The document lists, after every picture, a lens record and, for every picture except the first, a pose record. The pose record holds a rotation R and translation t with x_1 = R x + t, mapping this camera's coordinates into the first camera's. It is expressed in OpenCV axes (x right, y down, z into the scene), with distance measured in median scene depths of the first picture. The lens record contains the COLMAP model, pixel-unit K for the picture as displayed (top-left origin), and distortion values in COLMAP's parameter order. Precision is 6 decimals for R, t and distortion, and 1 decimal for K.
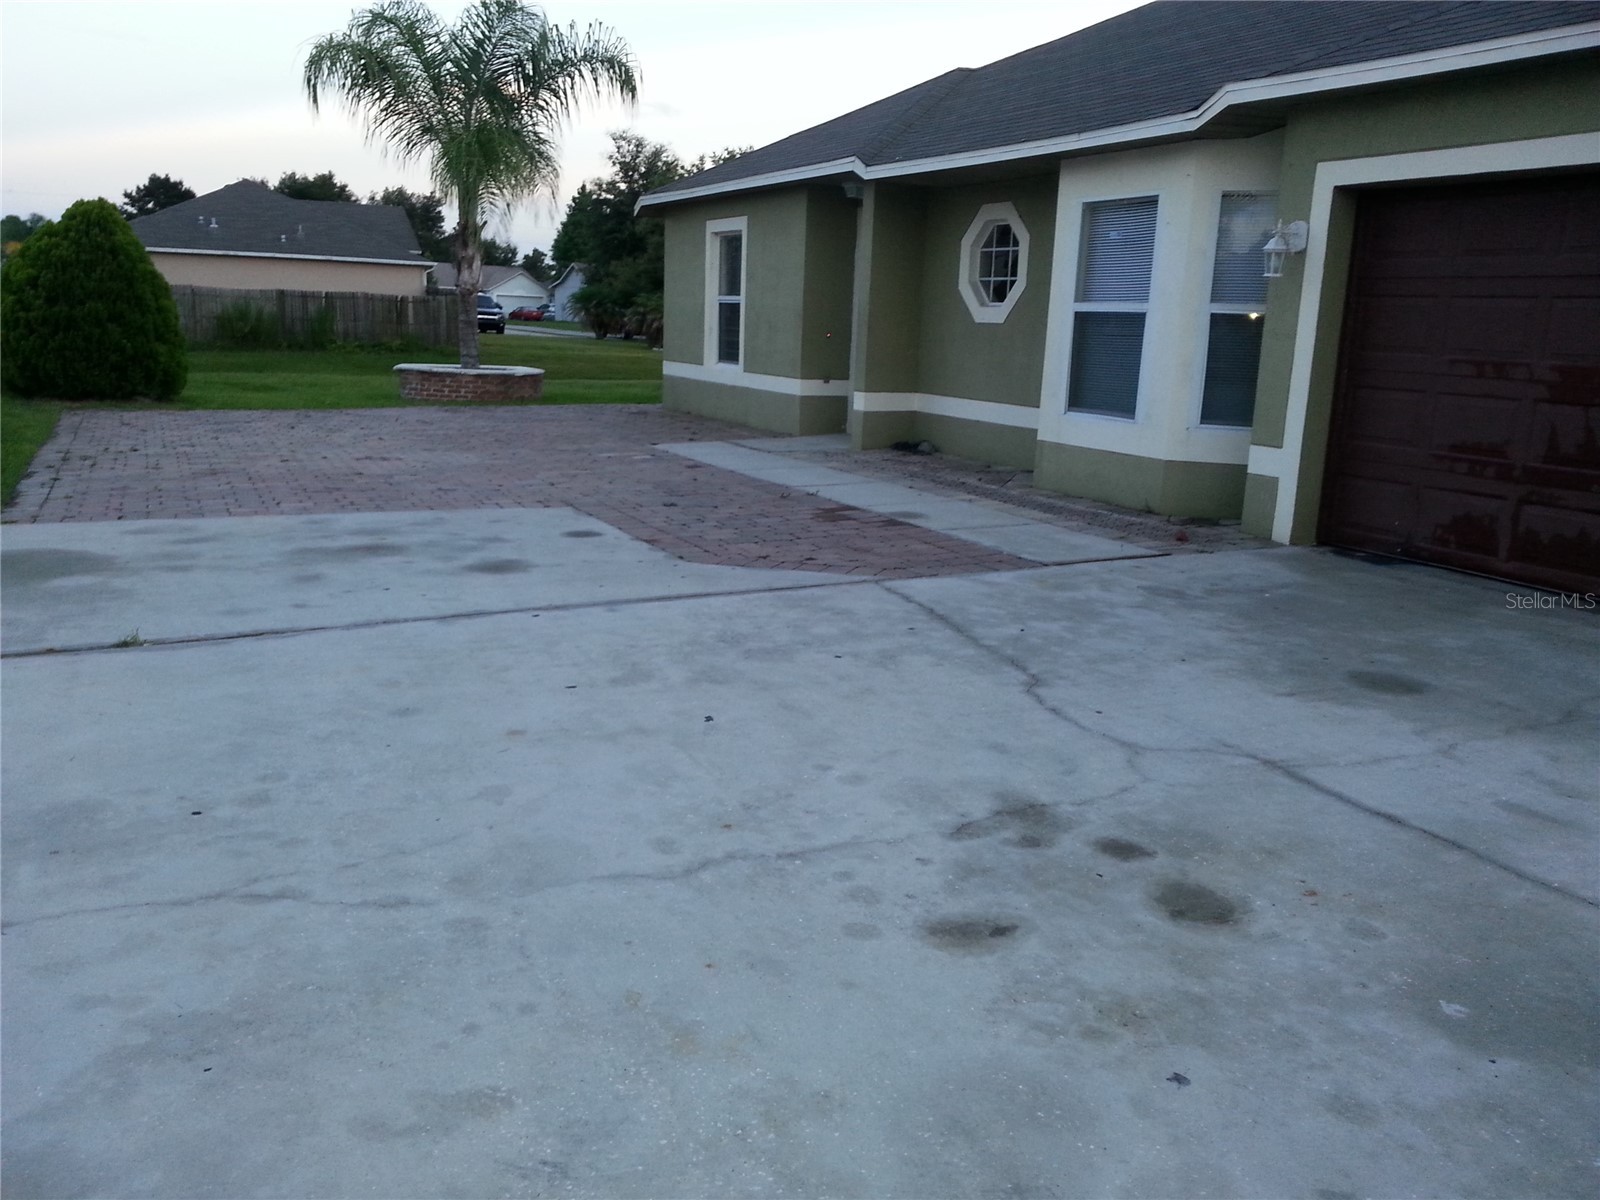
lens RADIAL K [[1291.7, 0, 795.5], [0, 1291.7, 594.0], [0, 0, 1]] dist [0.089355, -0.136587]
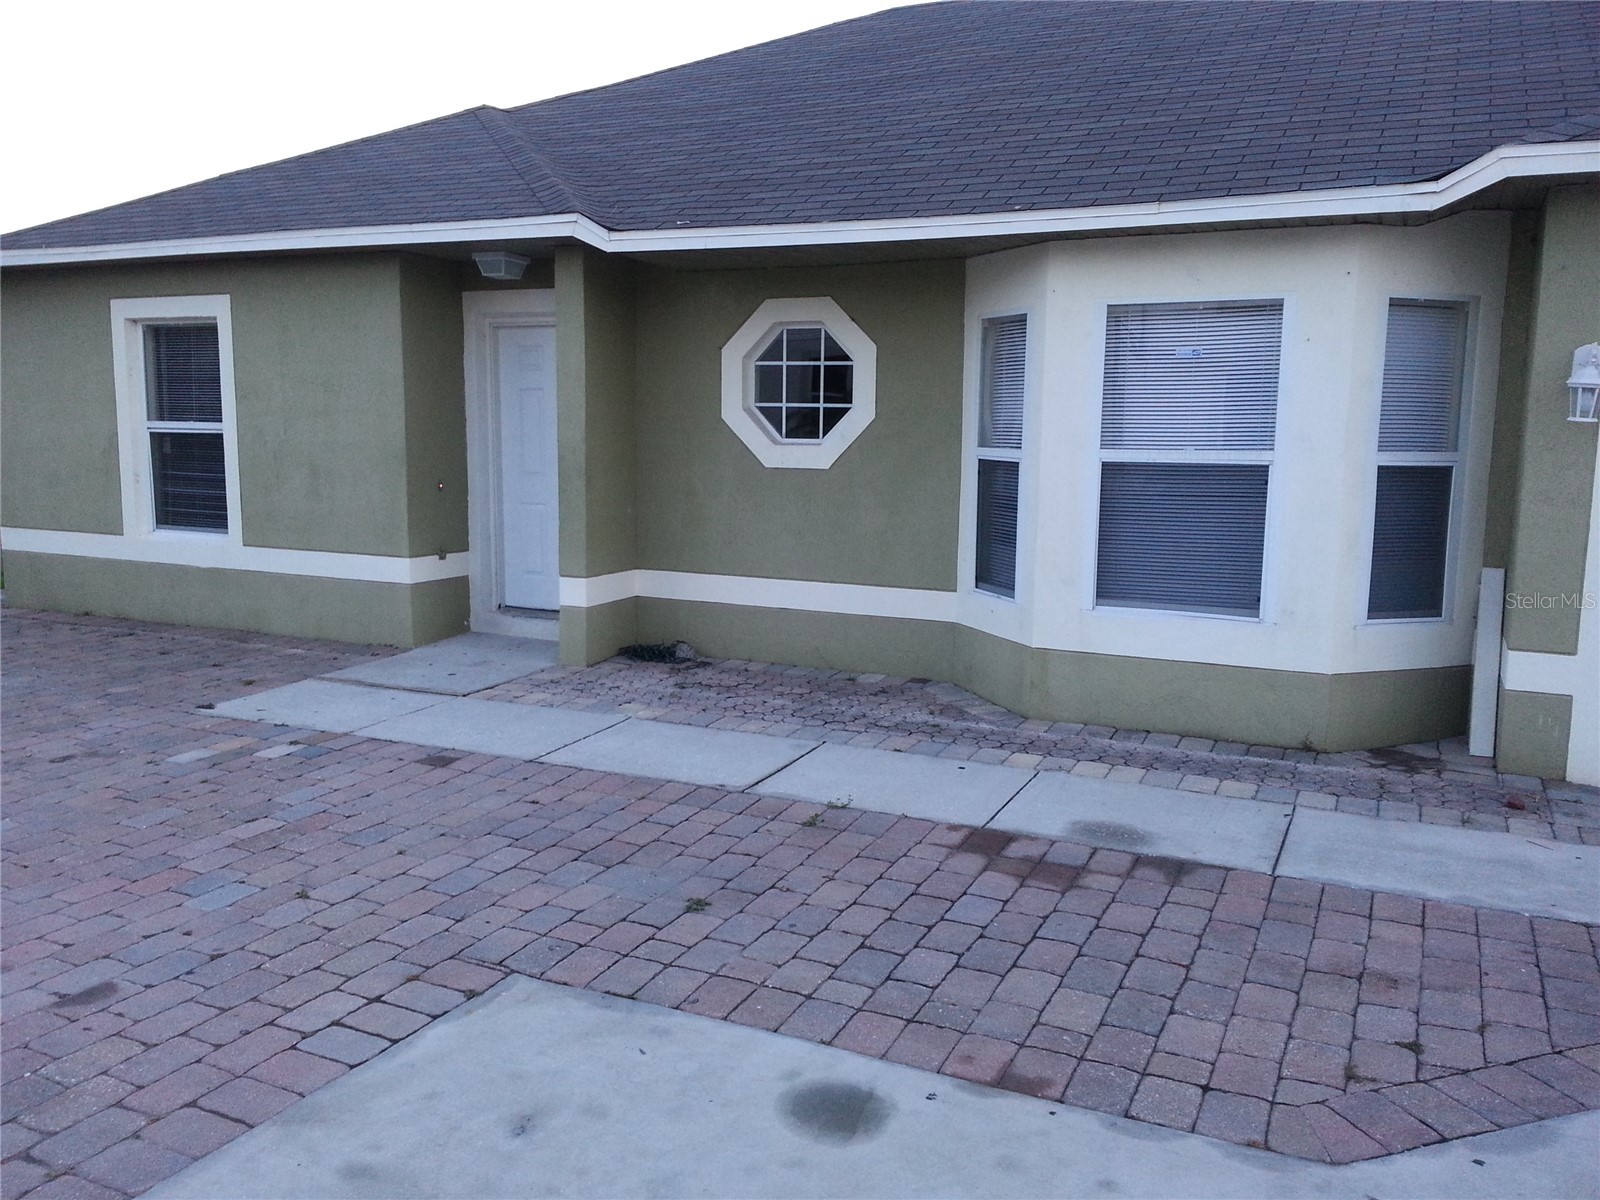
lens RADIAL K [[1291.7, 0, 795.5], [0, 1291.7, 594.0], [0, 0, 1]] dist [0.089355, -0.136587]
pose [[0.790967, -0.101072, 0.603453, -0.266673], [0.140838, 0.989854, -0.018811, -0.129477], [-0.595429, 0.099867, 0.797177, 0.460006]]
